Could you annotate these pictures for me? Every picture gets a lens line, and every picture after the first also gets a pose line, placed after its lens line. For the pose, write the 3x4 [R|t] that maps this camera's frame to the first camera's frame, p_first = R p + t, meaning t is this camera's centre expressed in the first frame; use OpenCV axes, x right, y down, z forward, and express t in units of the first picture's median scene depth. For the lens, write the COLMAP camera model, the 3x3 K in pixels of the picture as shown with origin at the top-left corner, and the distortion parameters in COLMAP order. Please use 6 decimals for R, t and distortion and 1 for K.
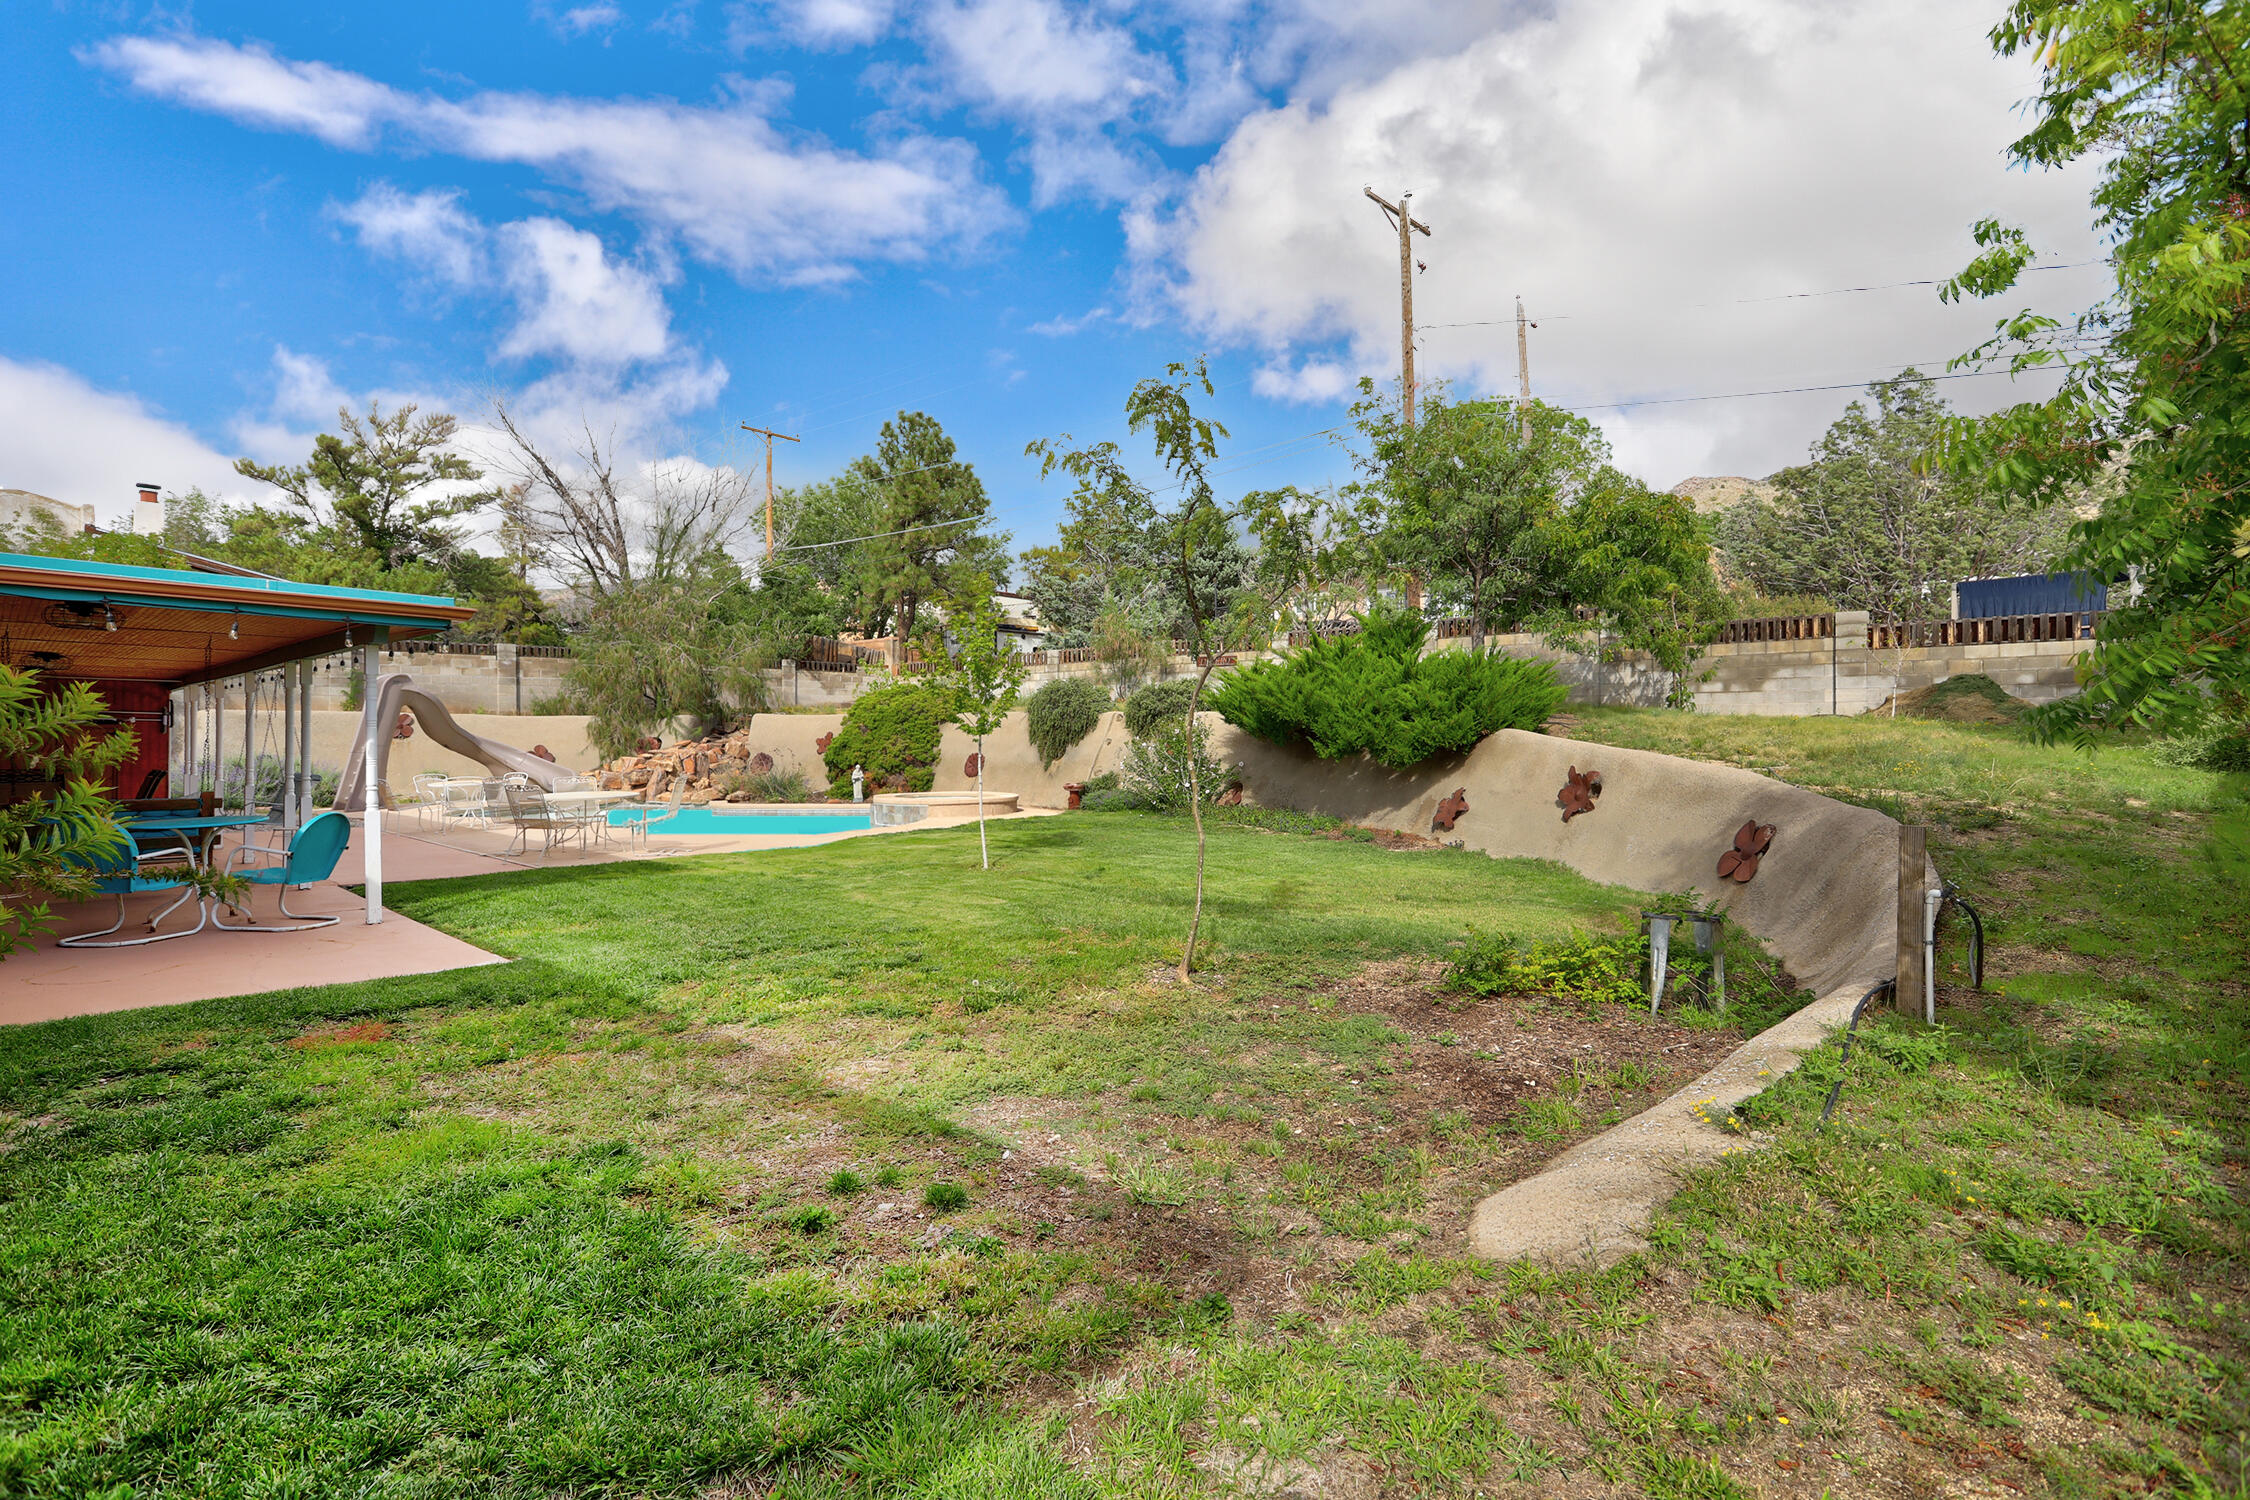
lens RADIAL K [[1095.9, 0, 1125.0], [0, 1095.9, 750.0], [0, 0, 1]] dist [-0.002271, 0.000700]
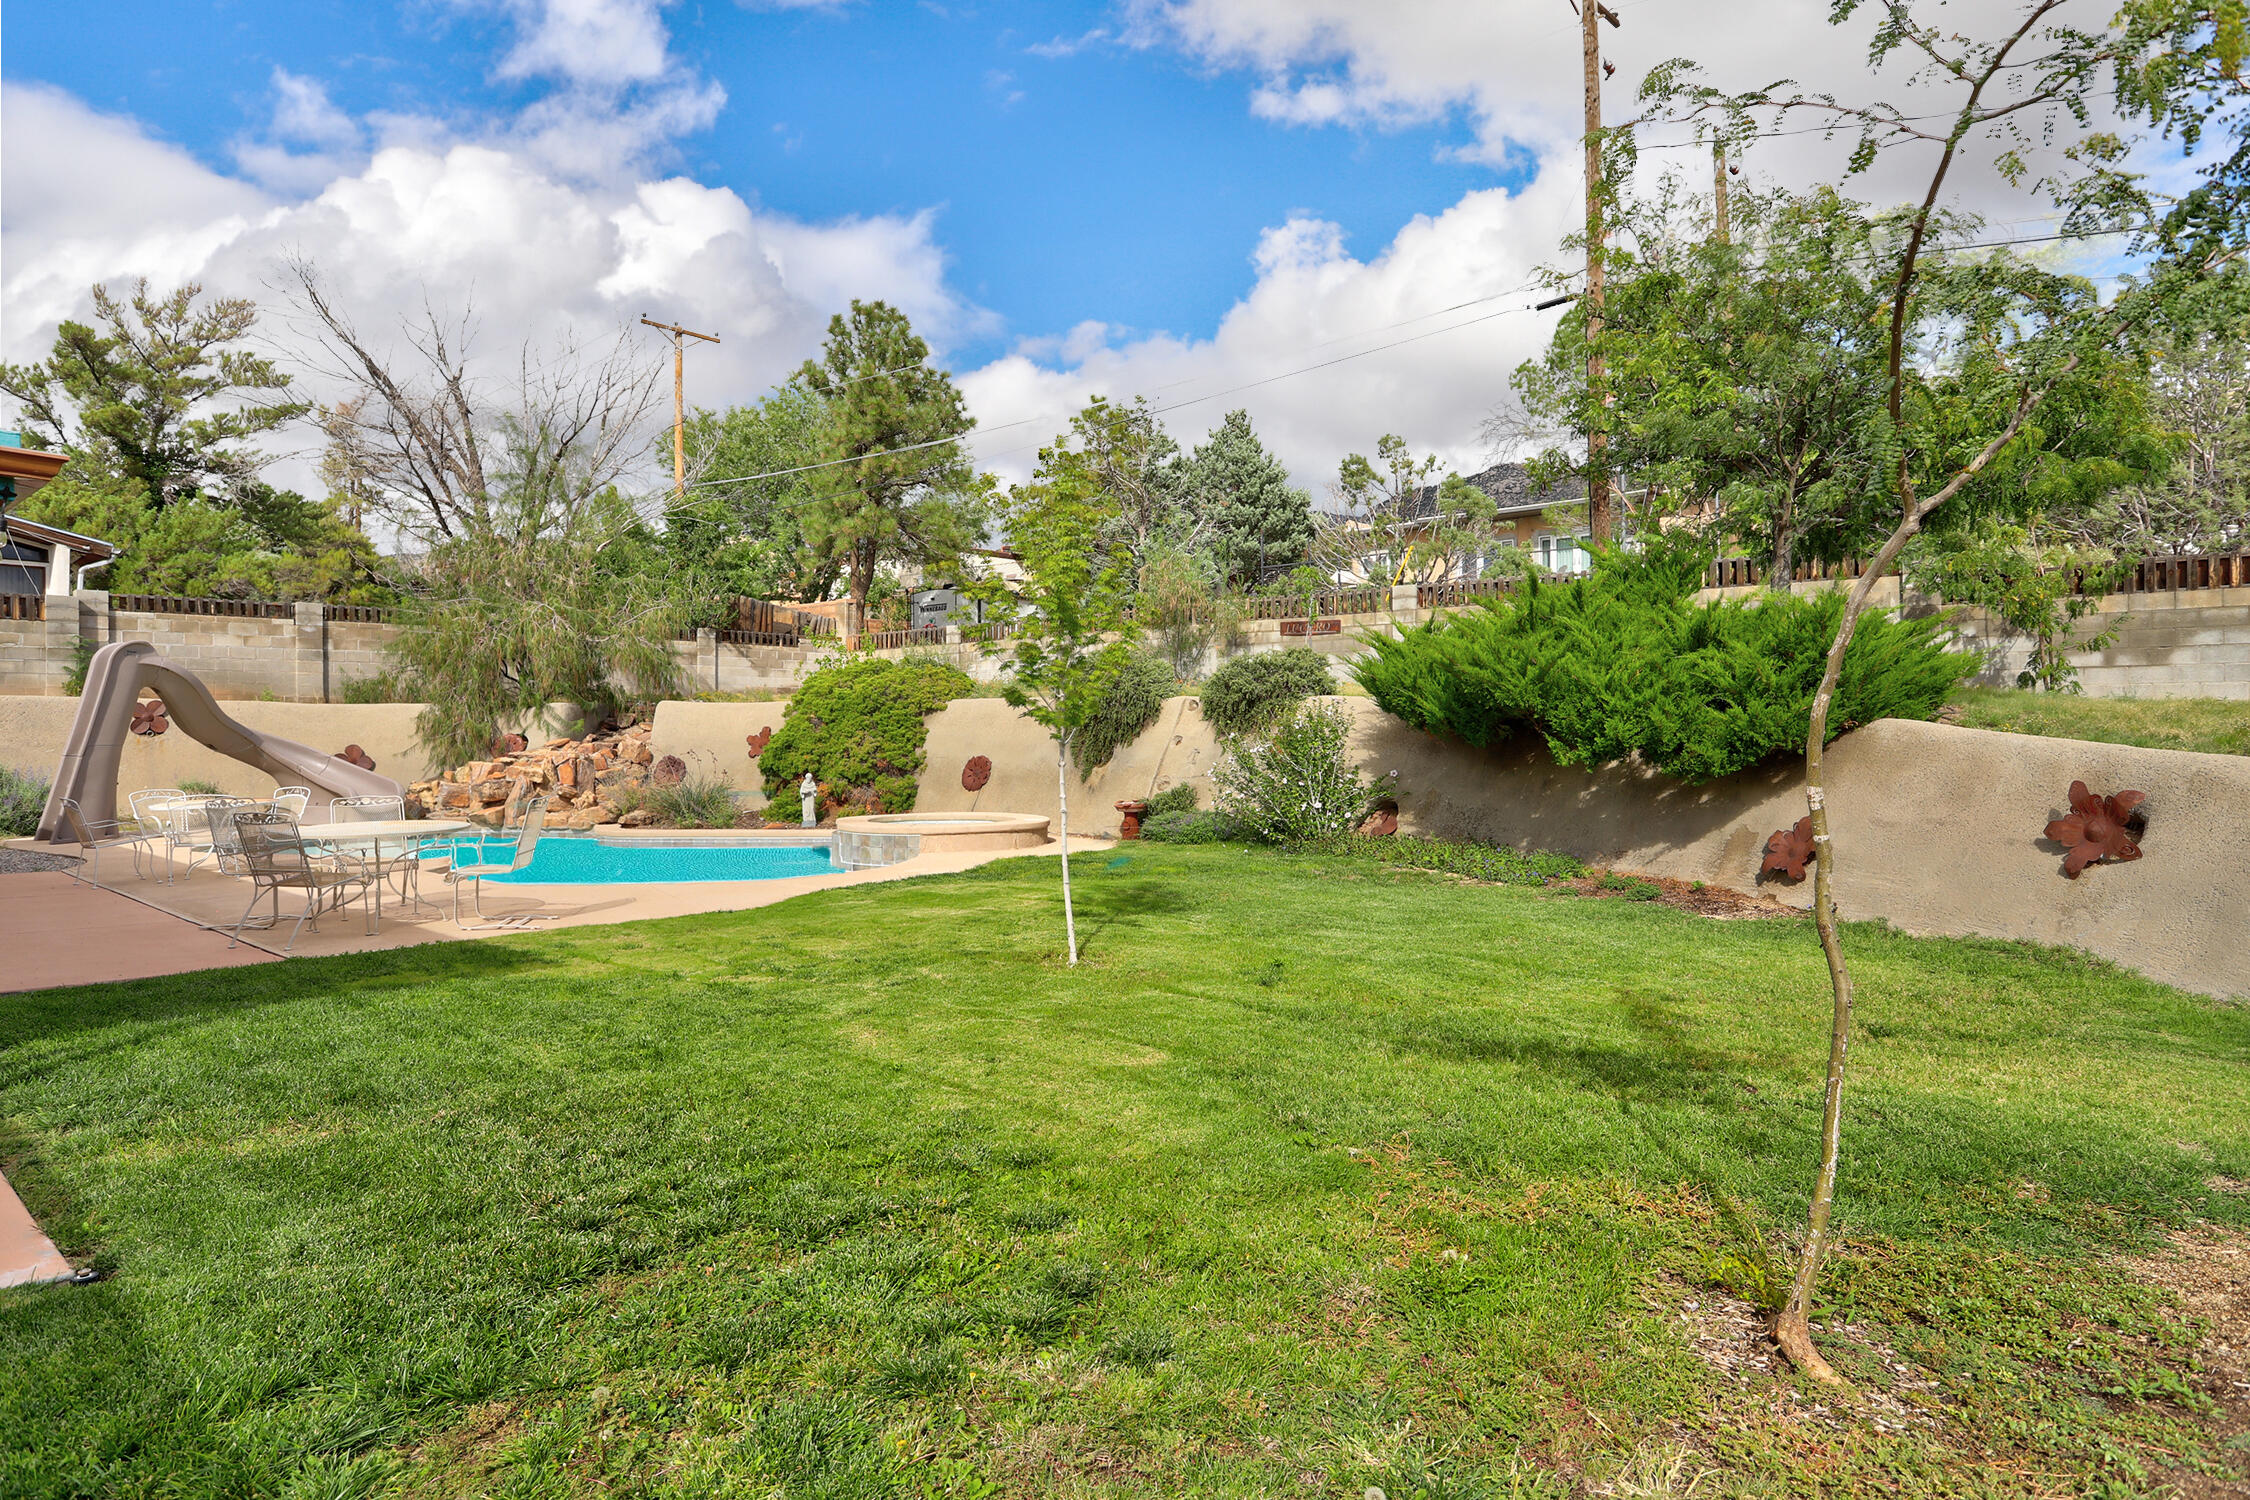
lens RADIAL K [[1315.1, 0, 1125.0], [0, 1315.1, 750.0], [0, 0, 1]] dist [0.004091, -0.004166]
pose [[0.999890, 0.000161, 0.014840, -0.049828], [-0.000147, 1.000000, -0.000948, -0.000518], [-0.014840, 0.000946, 0.999889, 0.144923]]
